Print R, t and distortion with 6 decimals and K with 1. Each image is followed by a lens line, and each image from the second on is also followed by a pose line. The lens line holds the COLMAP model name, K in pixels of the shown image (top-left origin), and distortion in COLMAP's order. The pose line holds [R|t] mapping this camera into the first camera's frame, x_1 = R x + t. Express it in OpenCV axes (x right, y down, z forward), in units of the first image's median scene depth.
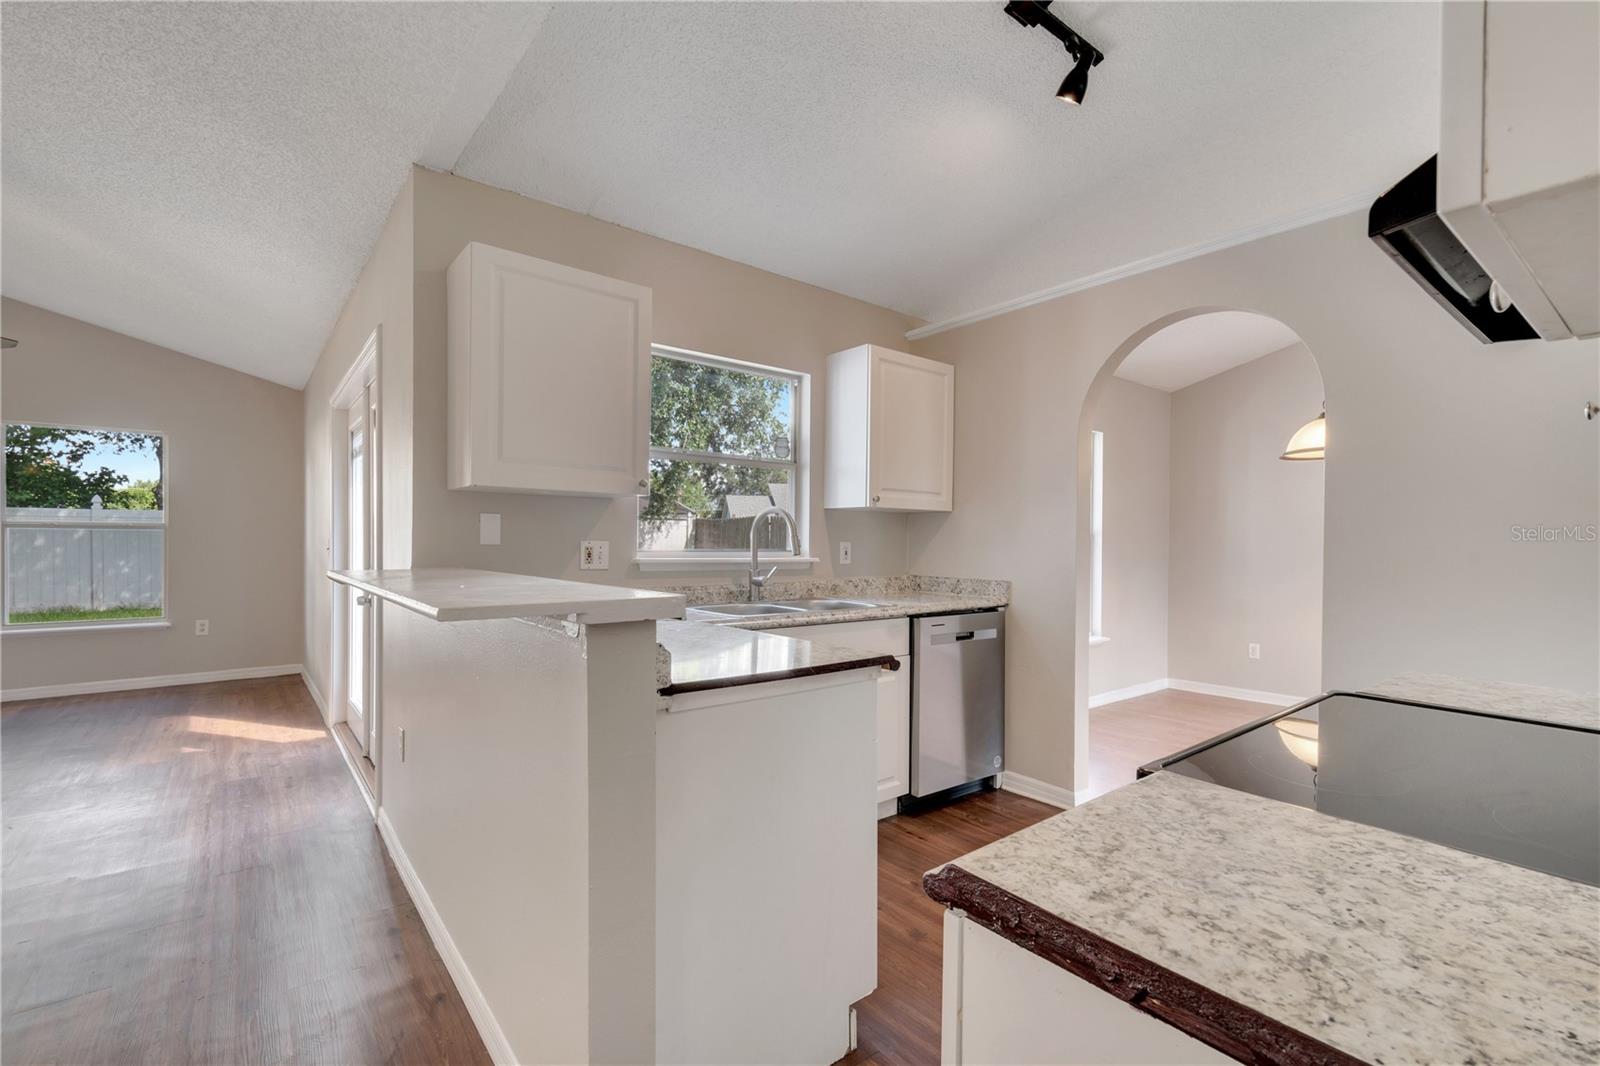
lens RADIAL K [[701.1, 0, 795.0], [0, 701.1, 545.0], [0, 0, 1]] dist [0.014232, -0.003255]
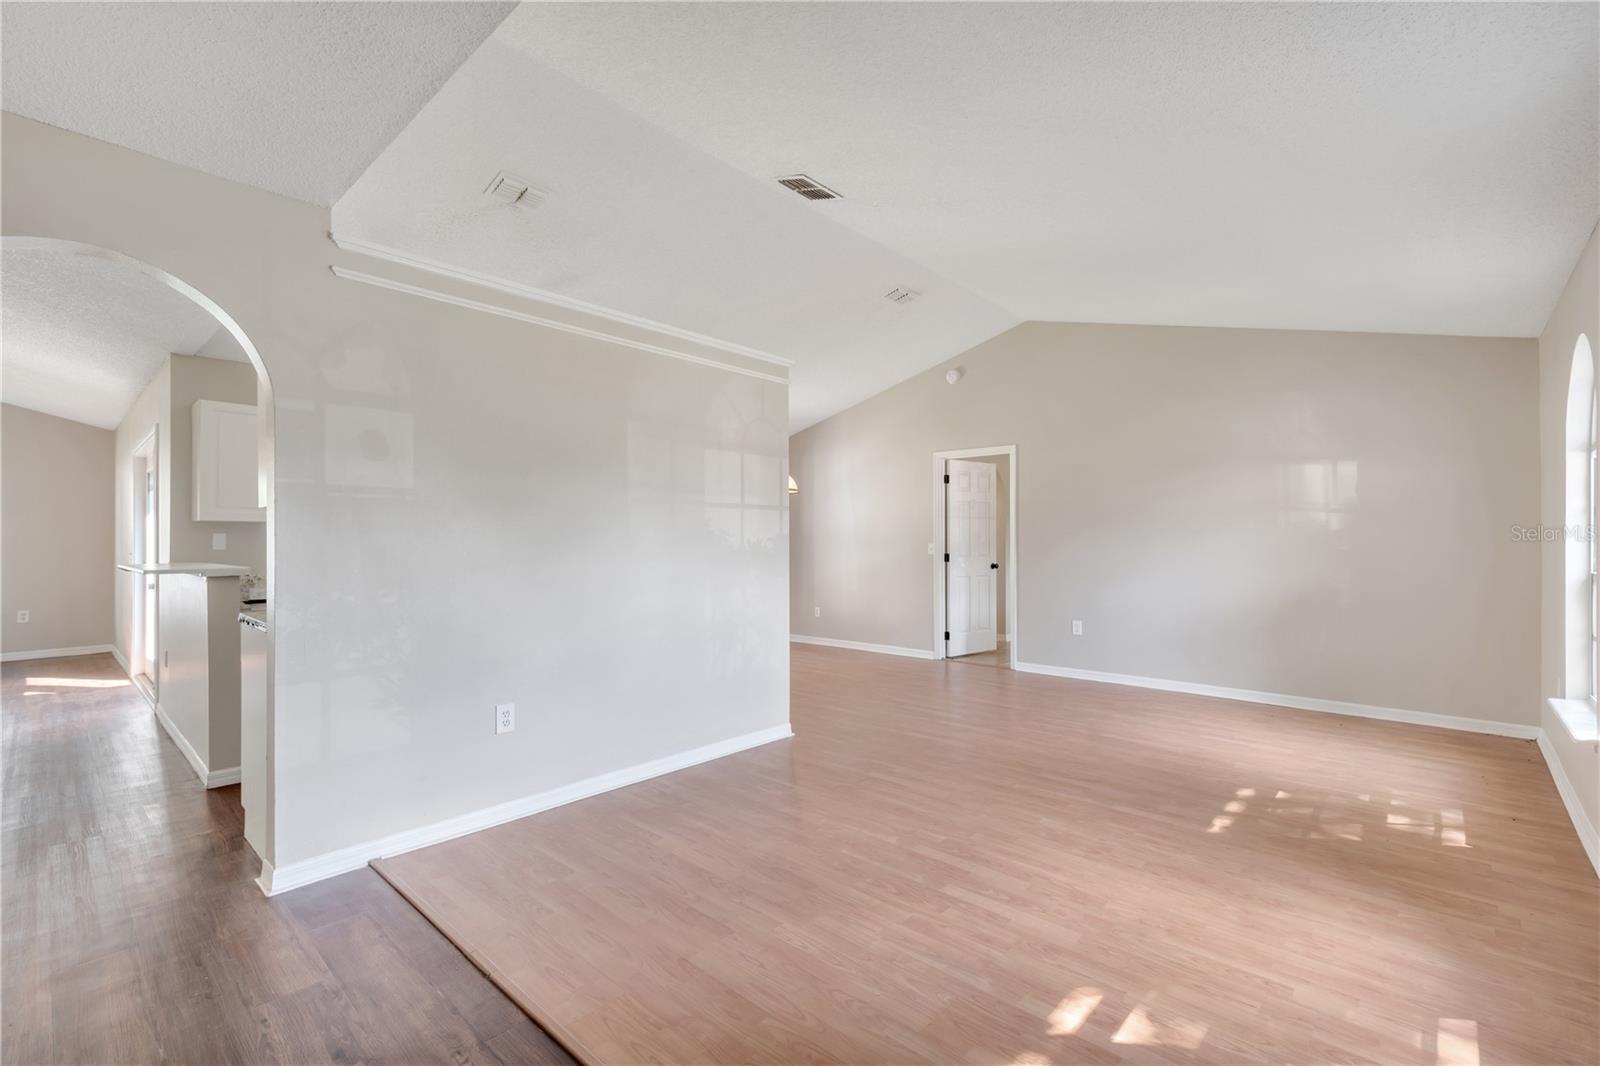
lens RADIAL K [[701.1, 0, 803.2], [0, 701.1, 536.5], [0, 0, 1]] dist [0.014232, -0.003255]
pose [[0.988269, -0.009283, 0.152441, 0.614985], [0.010768, 0.999902, -0.008916, -0.002124], [-0.152343, 0.010453, 0.988272, -0.826947]]
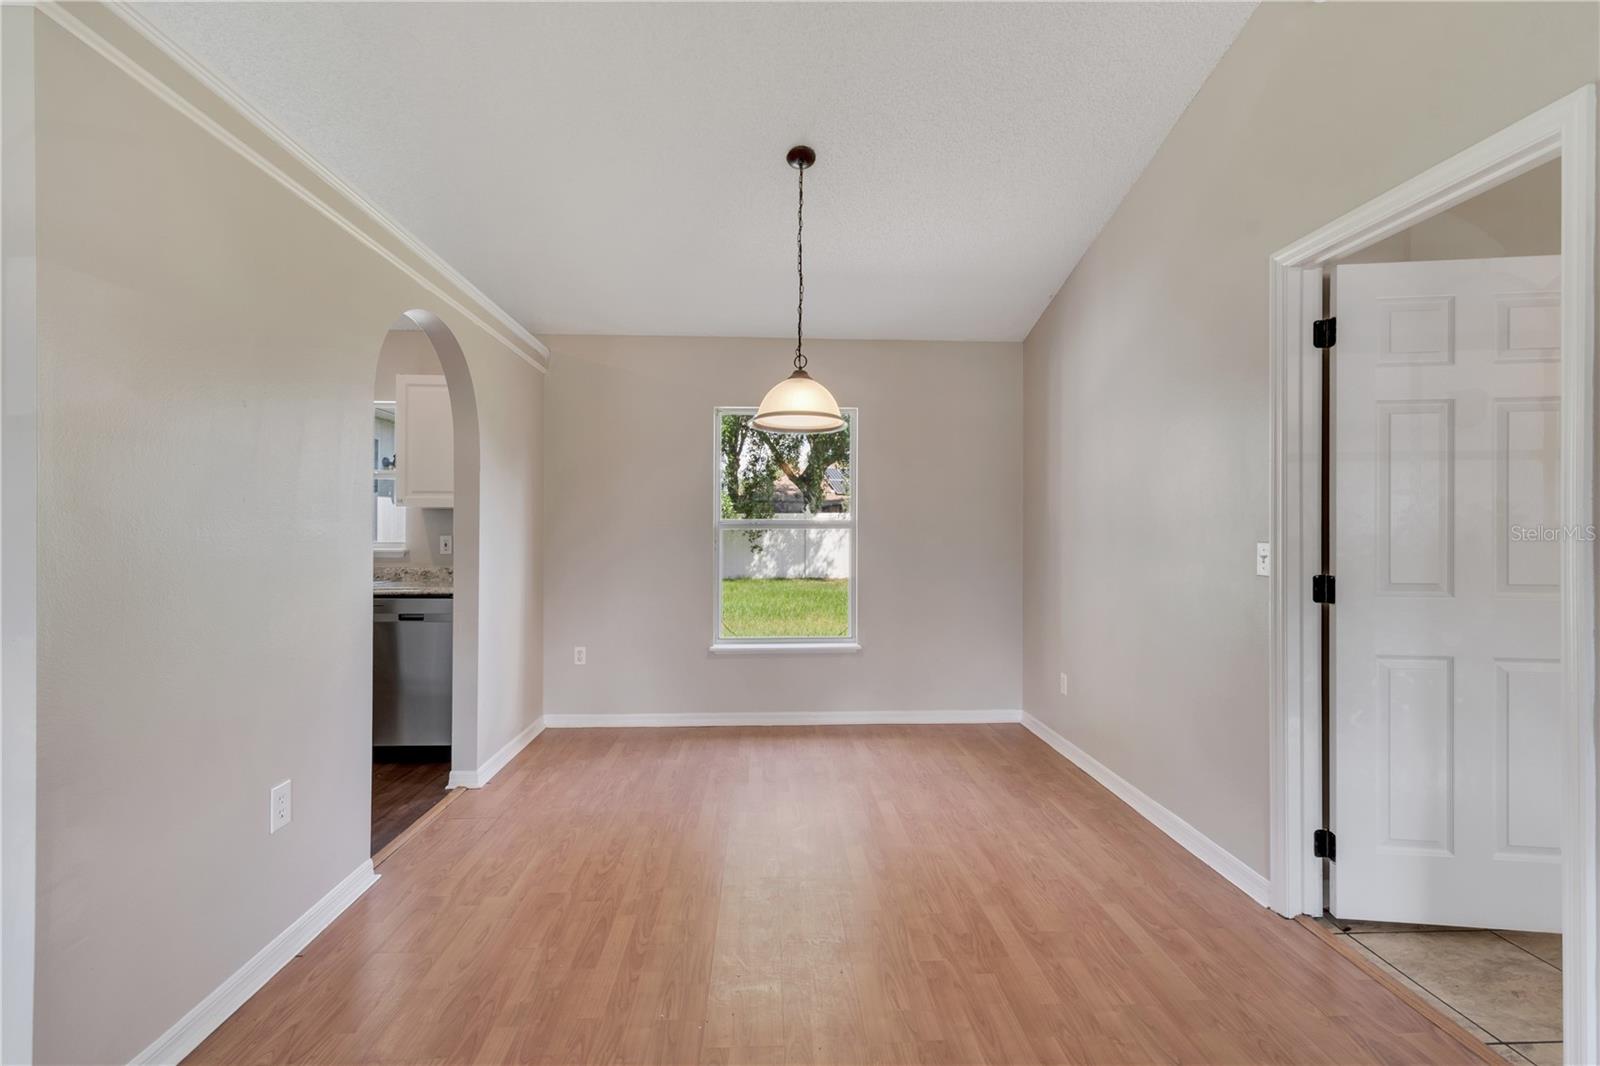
lens RADIAL K [[701.1, 0, 804.1], [0, 701.1, 529.1], [0, 0, 1]] dist [0.014232, -0.003255]
pose [[0.811901, -0.007554, -0.583746, 1.369395], [-0.000514, 0.999907, -0.013653, 0.001350], [0.583794, 0.011385, 0.811822, 0.410730]]
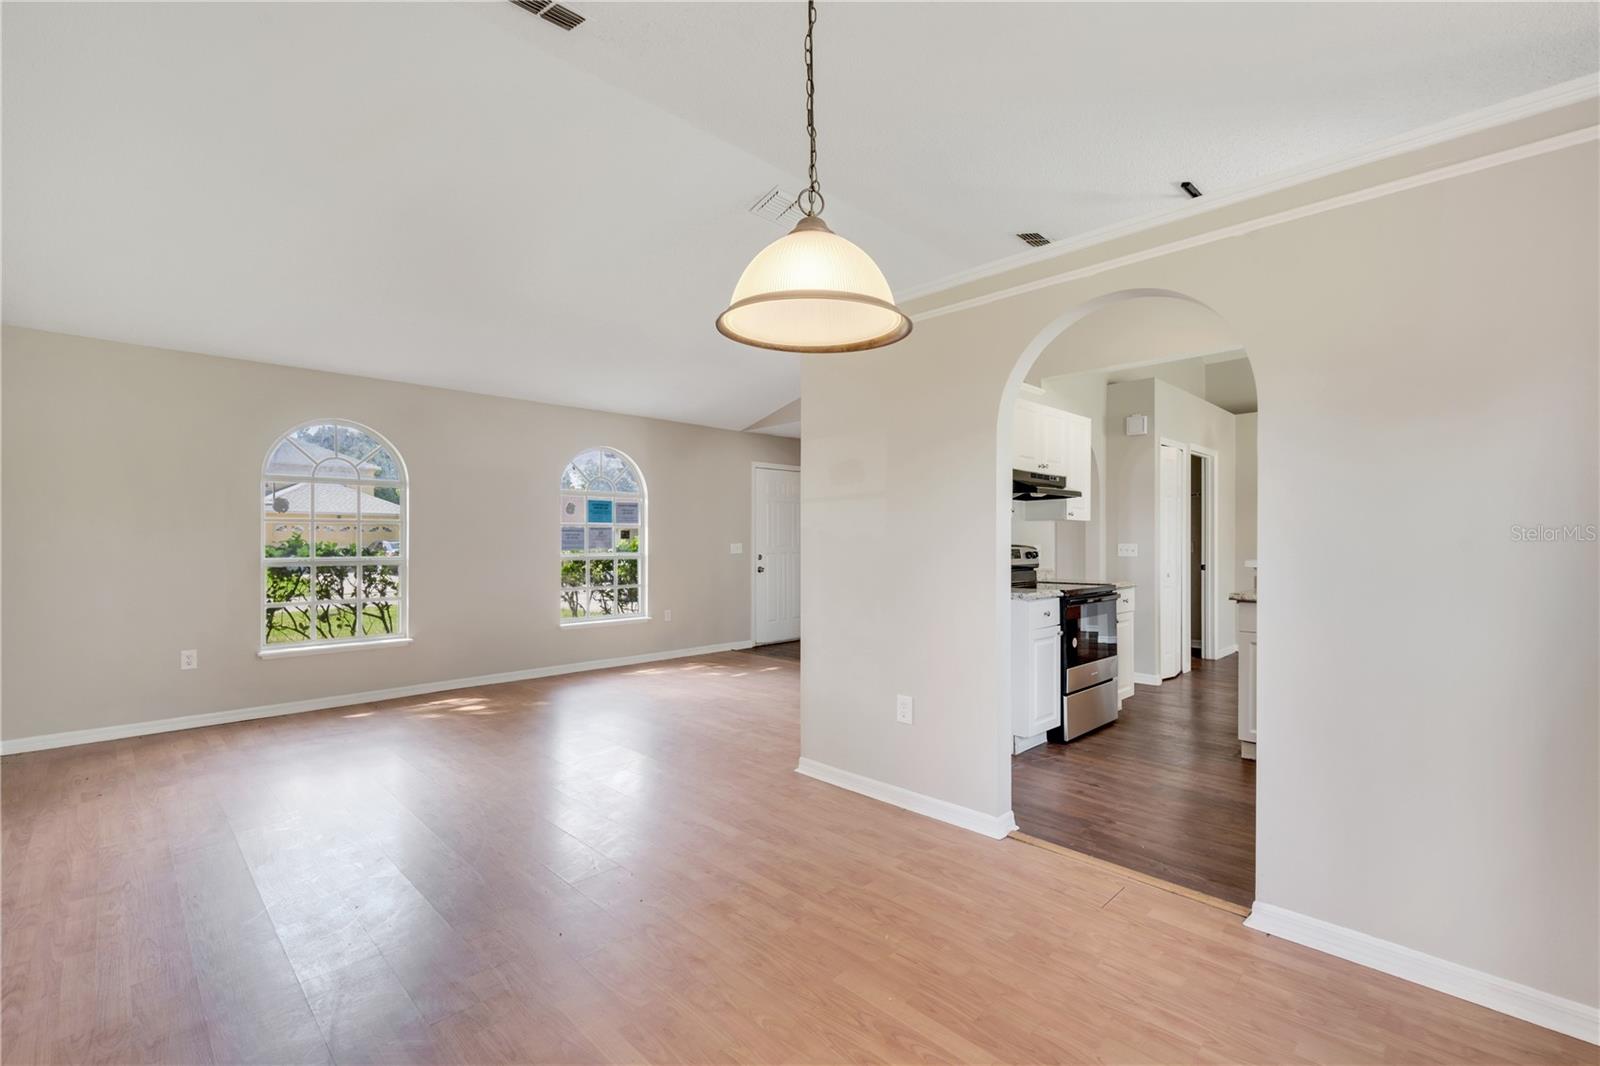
lens RADIAL K [[701.1, 0, 810.1], [0, 701.1, 539.2], [0, 0, 1]] dist [0.014232, -0.003255]
pose [[-0.993945, -0.008601, -0.109542, 0.897171], [-0.009007, 0.999954, 0.003212, -0.009467], [0.109509, 0.004179, -0.993977, 1.576667]]
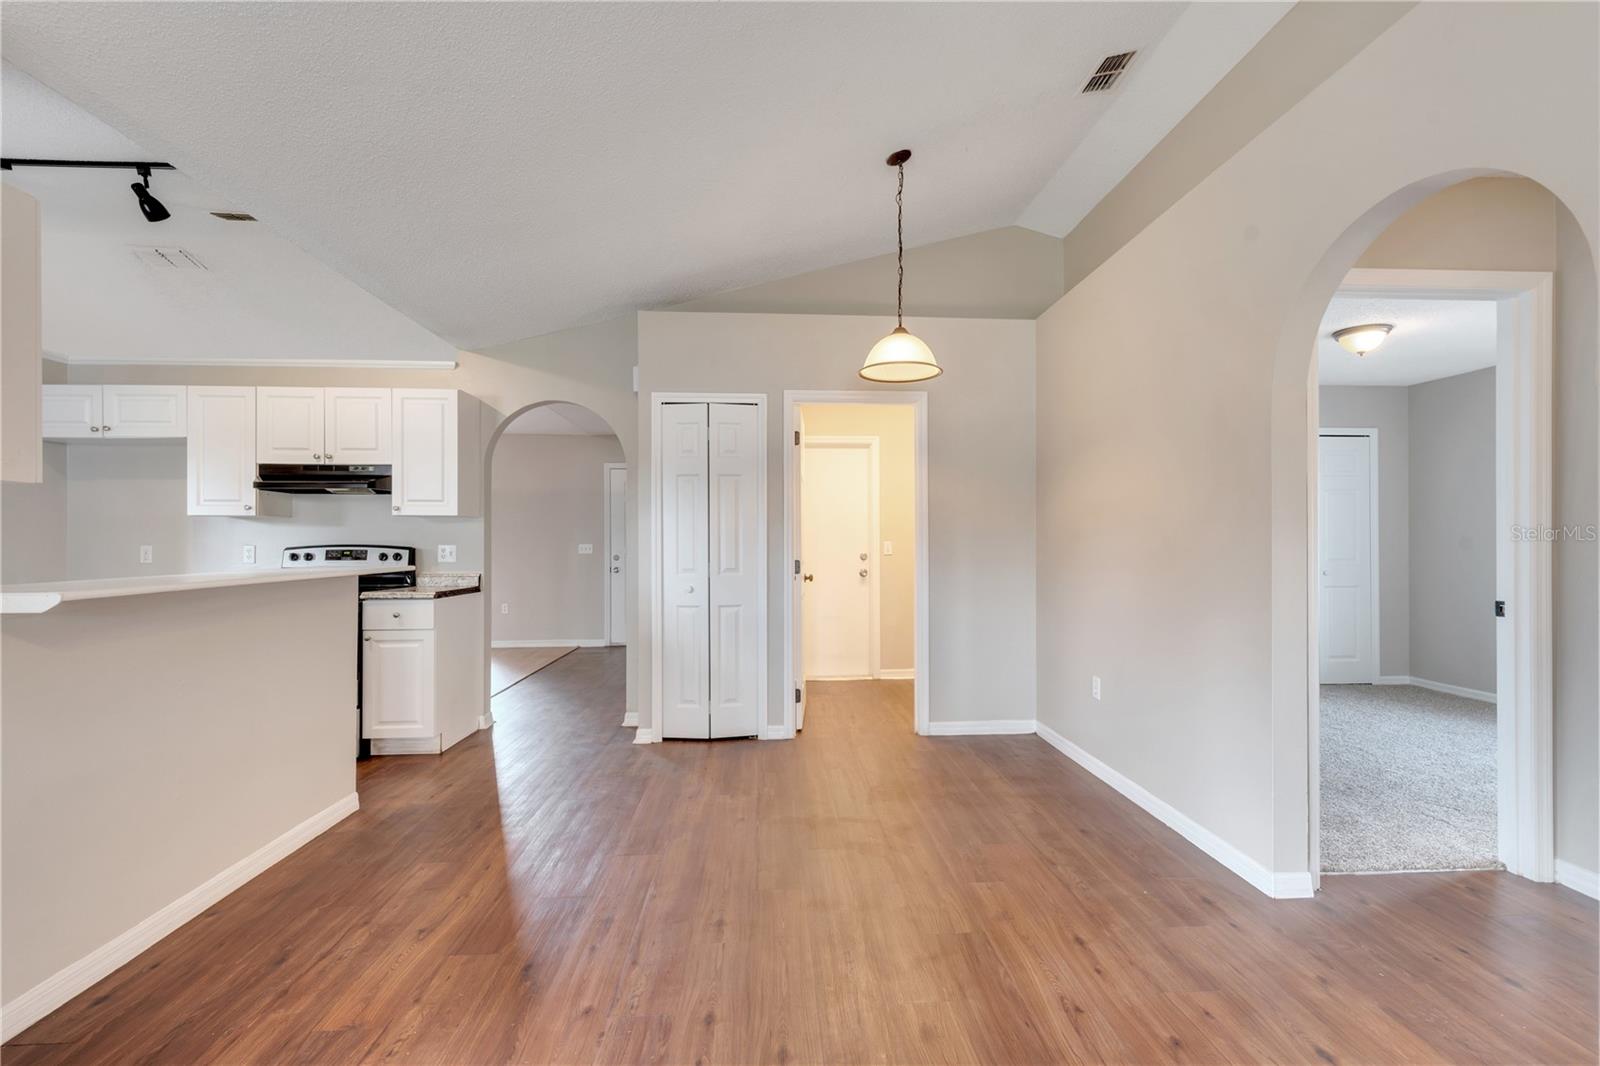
lens RADIAL K [[701.1, 0, 804.6], [0, 701.1, 539.7], [0, 0, 1]] dist [0.014232, -0.003255]
pose [[-0.816027, -0.002896, 0.578006, -1.125409], [0.000778, 0.999981, 0.006110, -0.014783], [-0.578013, 0.005436, -0.816010, 0.763893]]
